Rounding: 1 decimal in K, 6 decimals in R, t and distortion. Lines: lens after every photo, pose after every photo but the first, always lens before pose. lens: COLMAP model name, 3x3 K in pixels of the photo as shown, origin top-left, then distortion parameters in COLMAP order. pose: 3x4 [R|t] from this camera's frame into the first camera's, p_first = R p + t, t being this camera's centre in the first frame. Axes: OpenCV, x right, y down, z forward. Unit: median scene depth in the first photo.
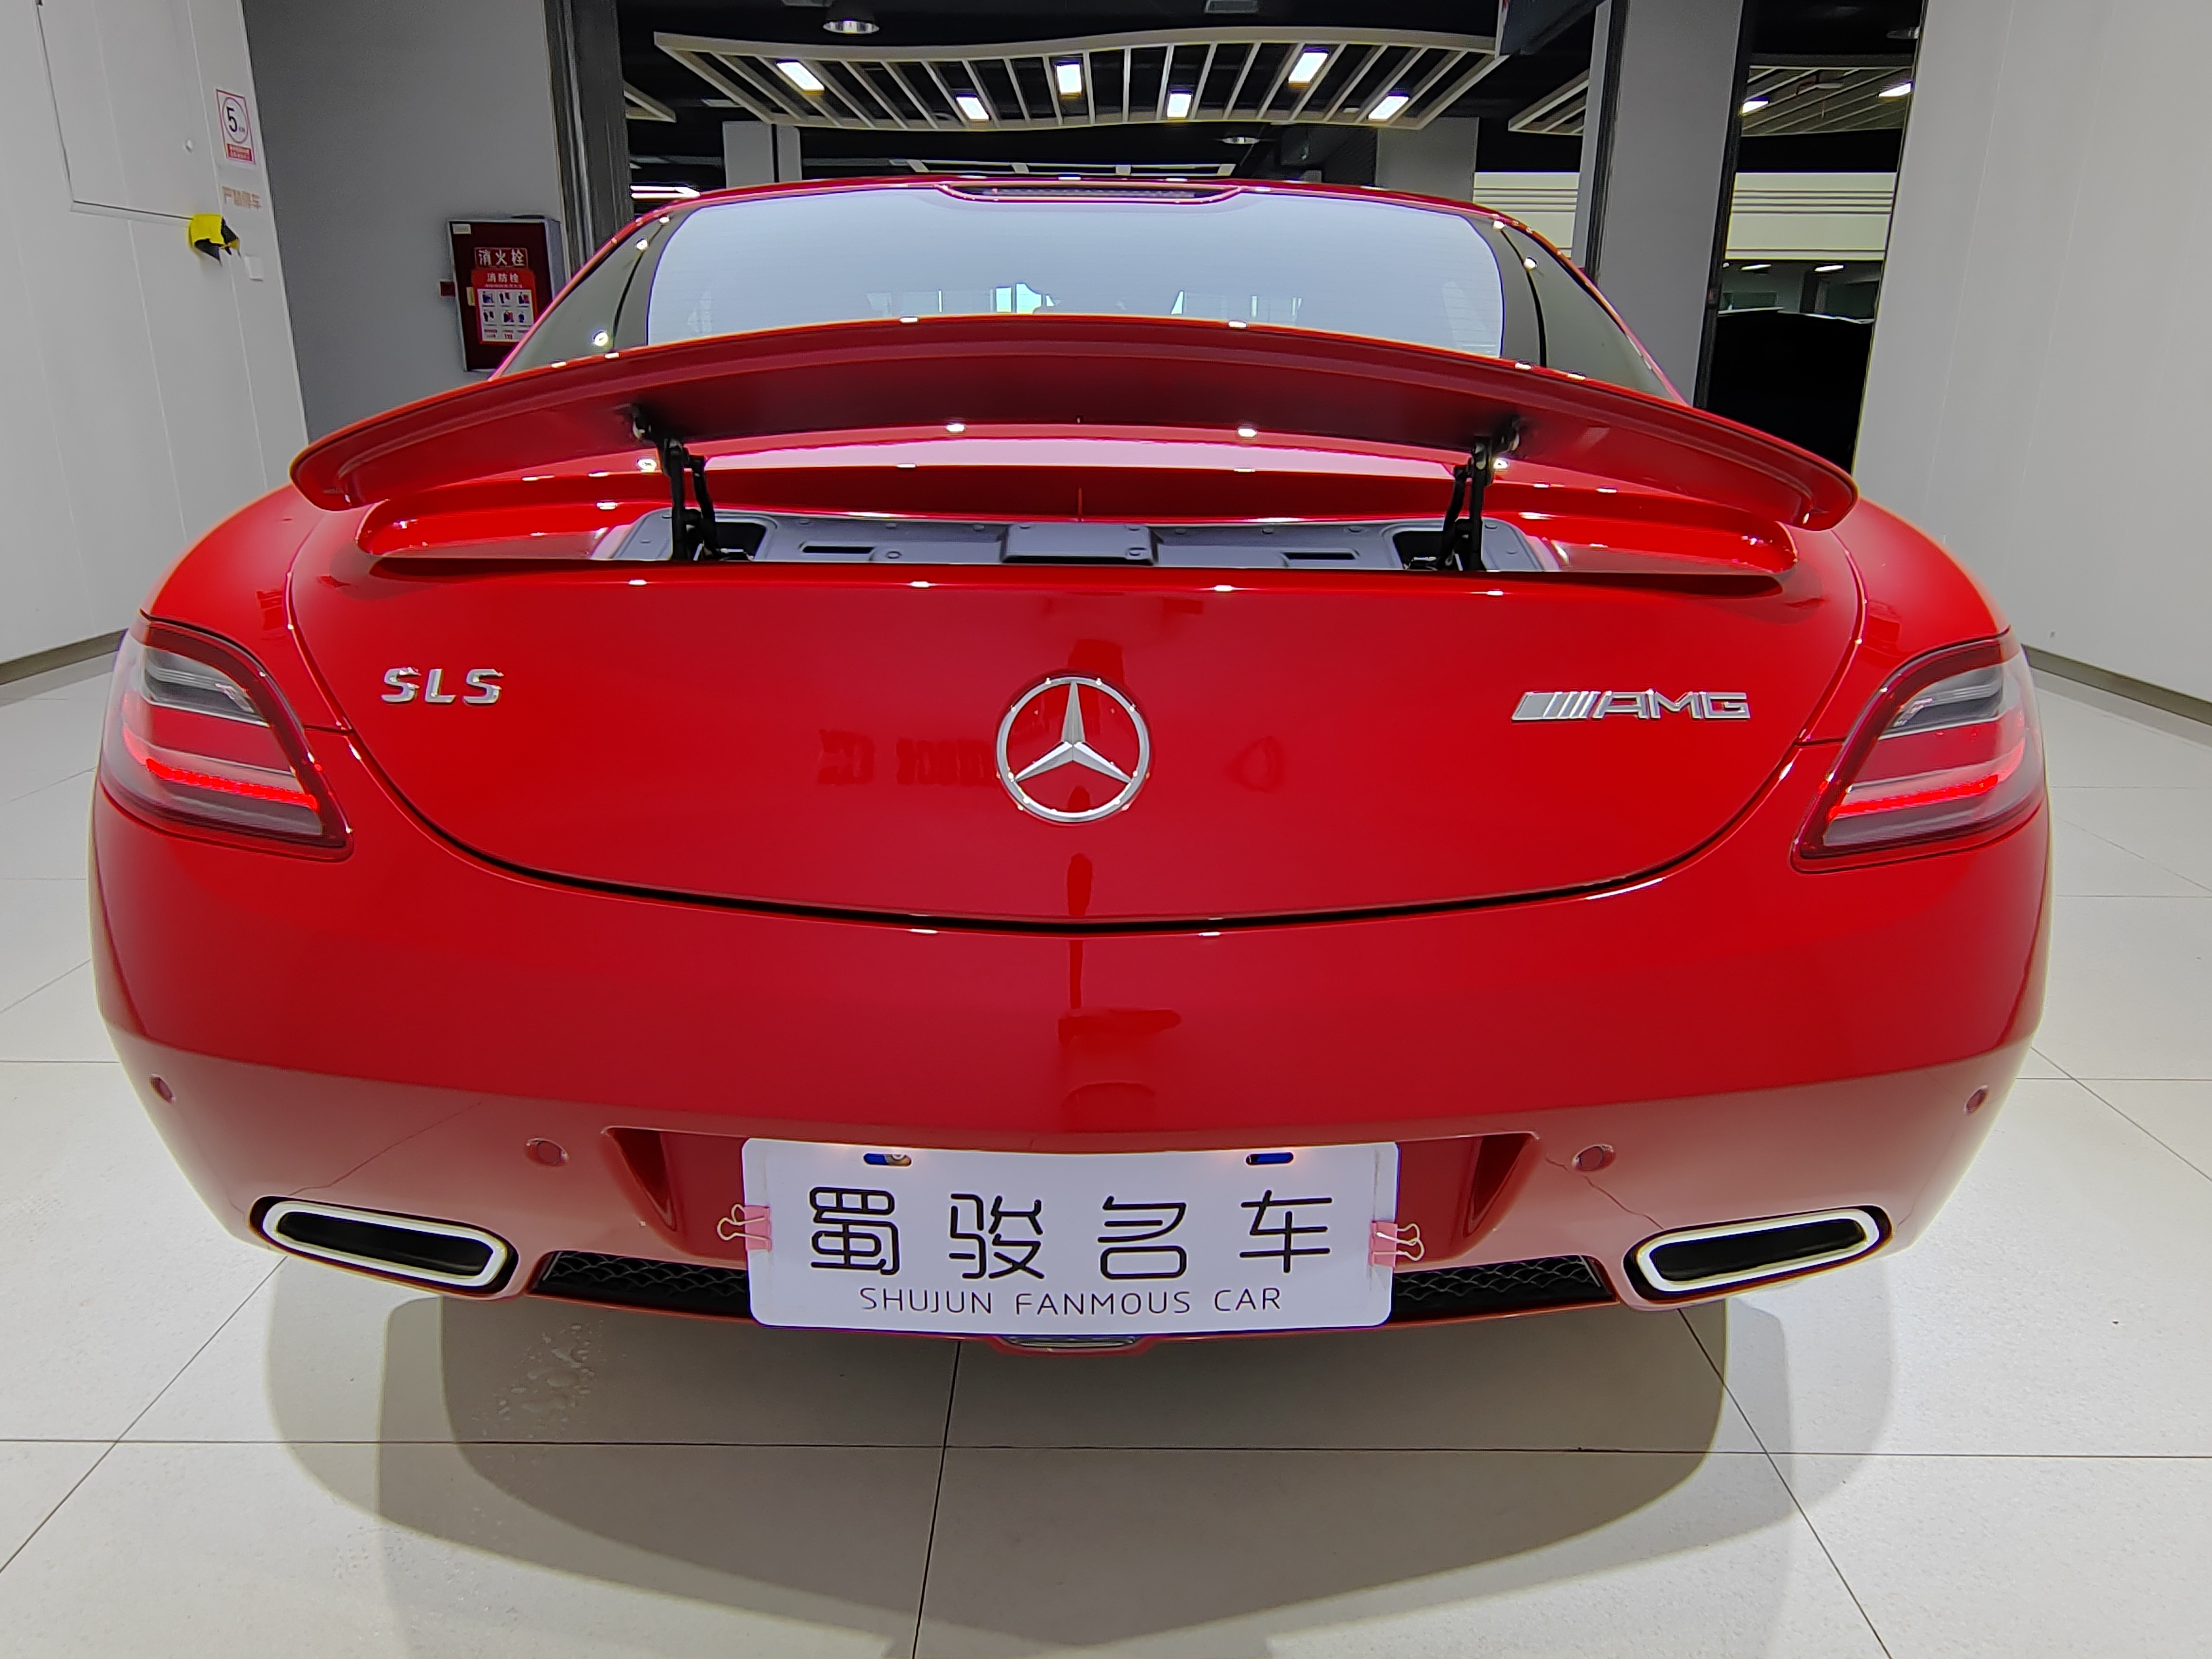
lens RADIAL K [[1465.8, 0, 1117.6], [0, 1465.8, 823.0], [0, 0, 1]] dist [-0.010687, 0.027229]
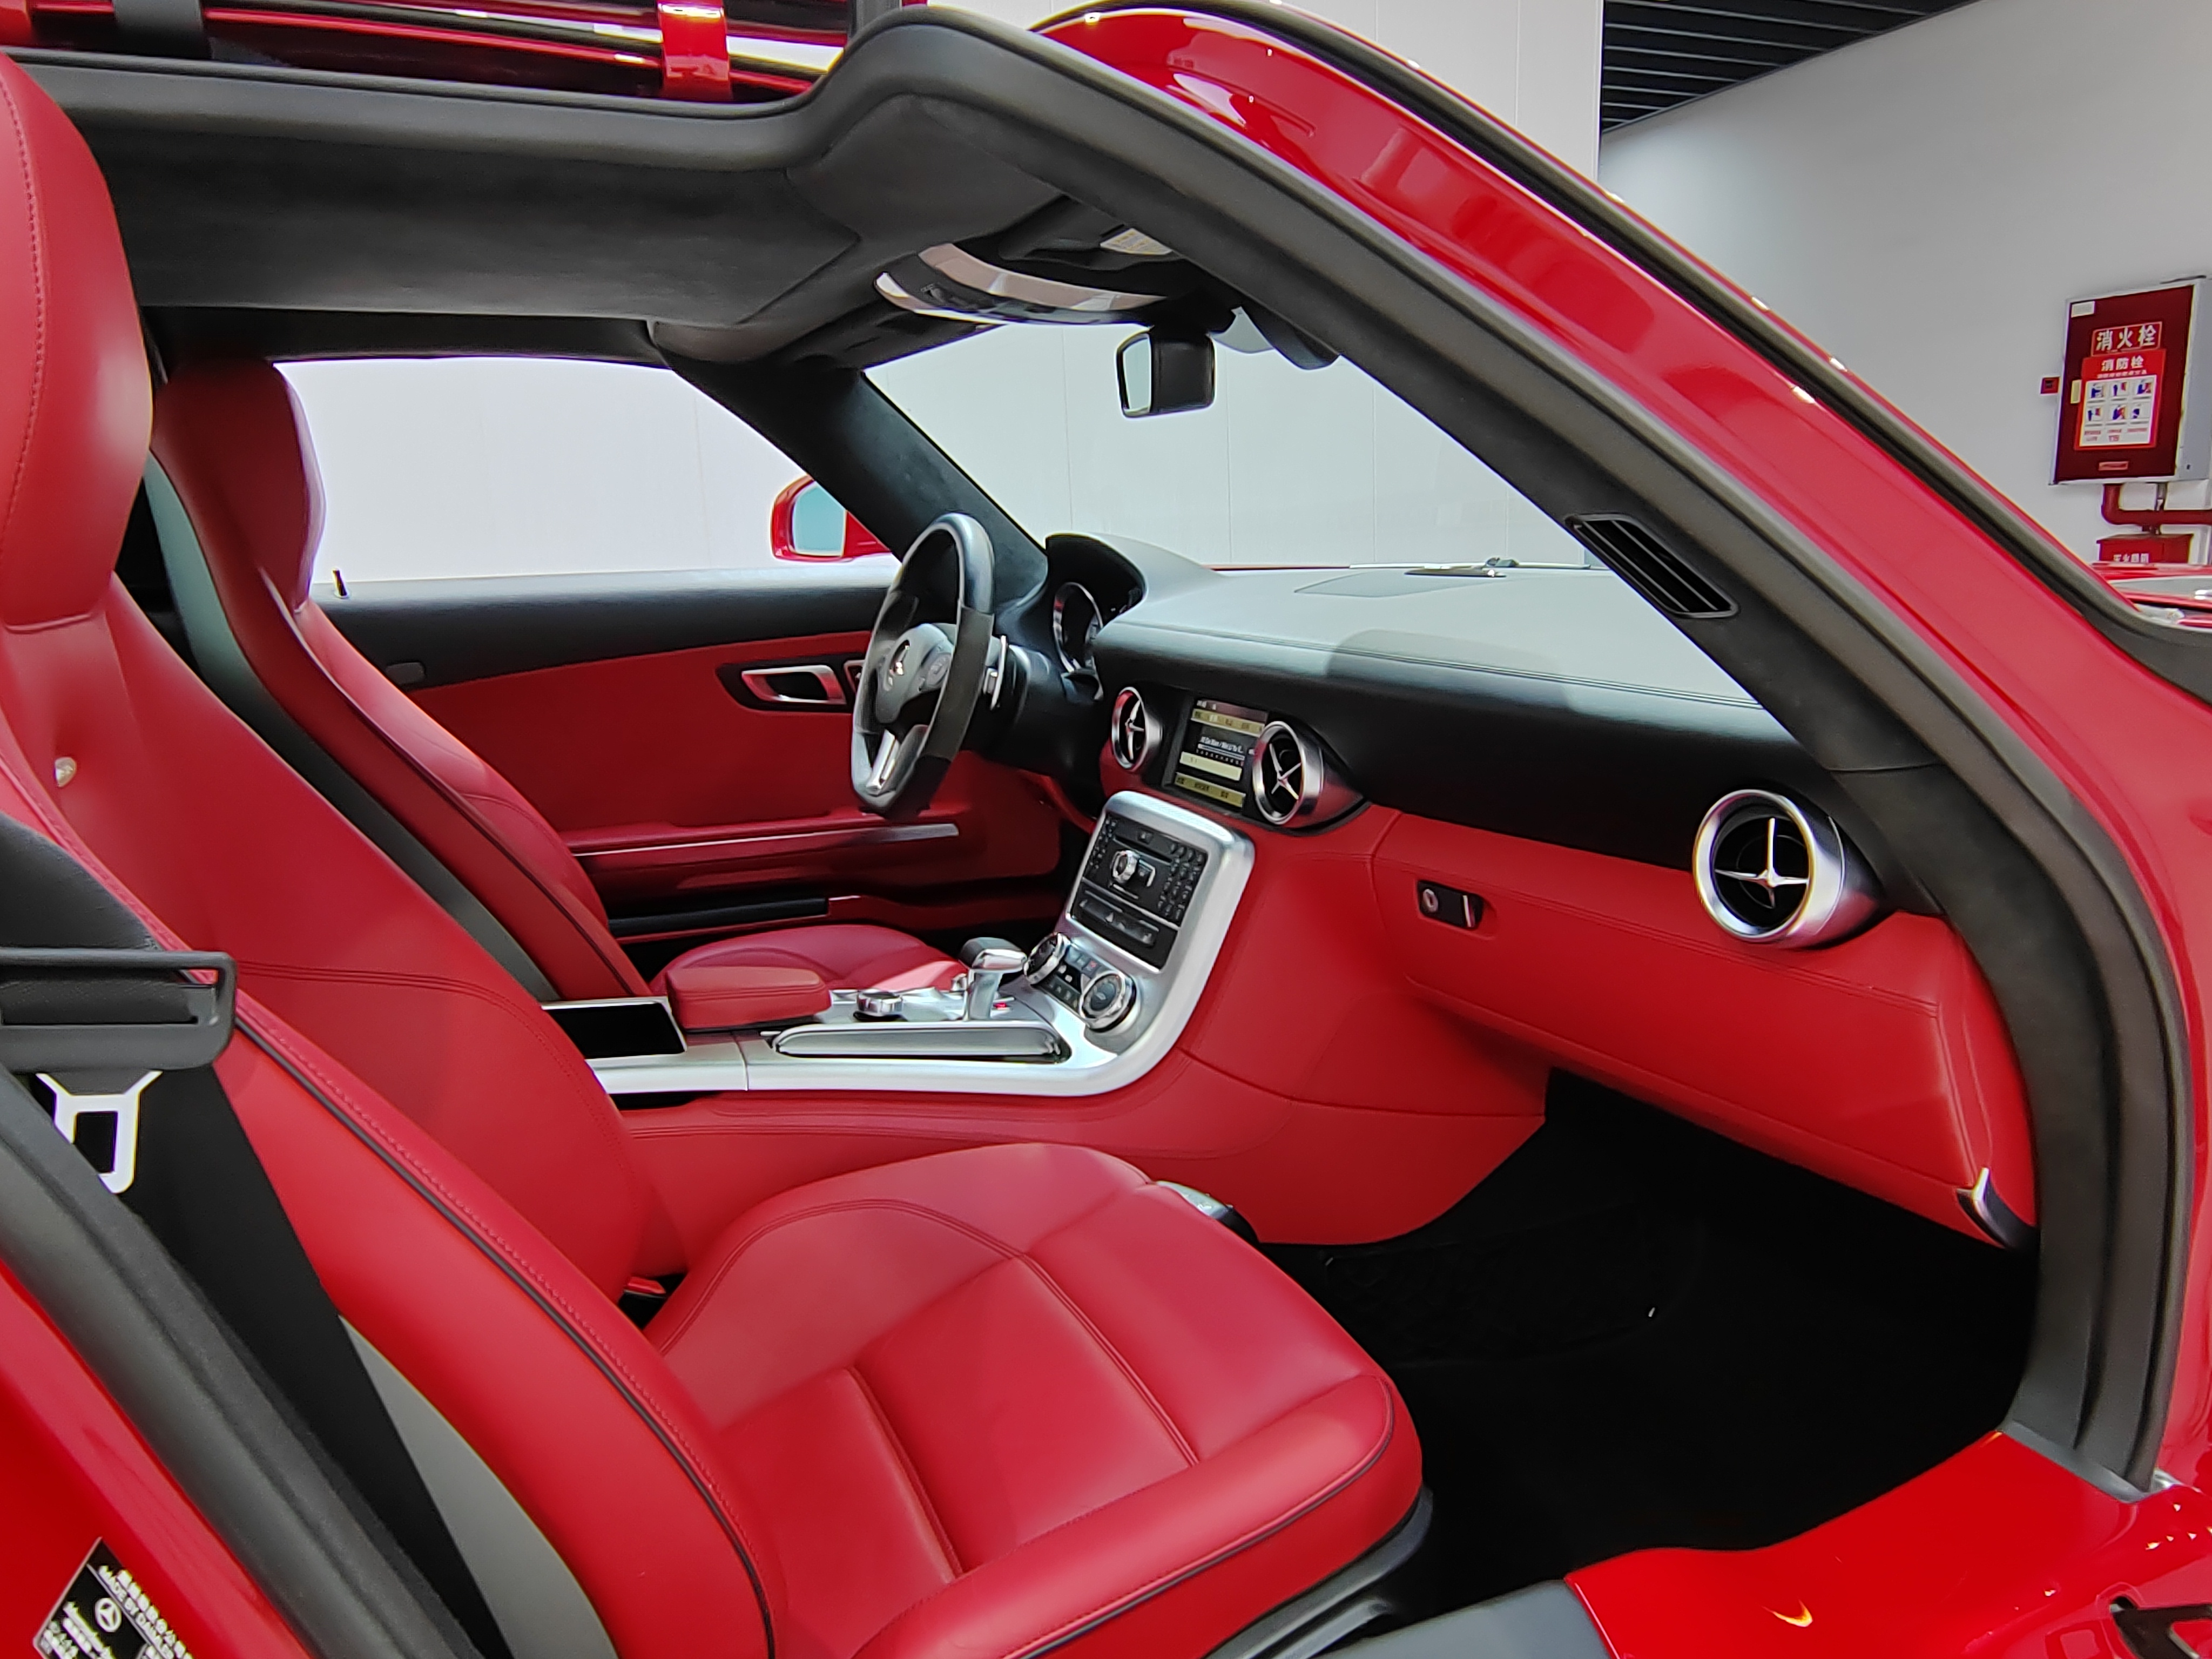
lens RADIAL K [[1469.9, 0, 1108.8], [0, 1469.9, 835.7], [0, 0, 1]] dist [0.004040, 0.001697]
pose [[0.392546, 0.171099, -0.903678, 0.119433], [-0.233603, 0.968871, 0.081969, -0.069016], [0.889572, 0.178925, 0.420295, 0.240799]]
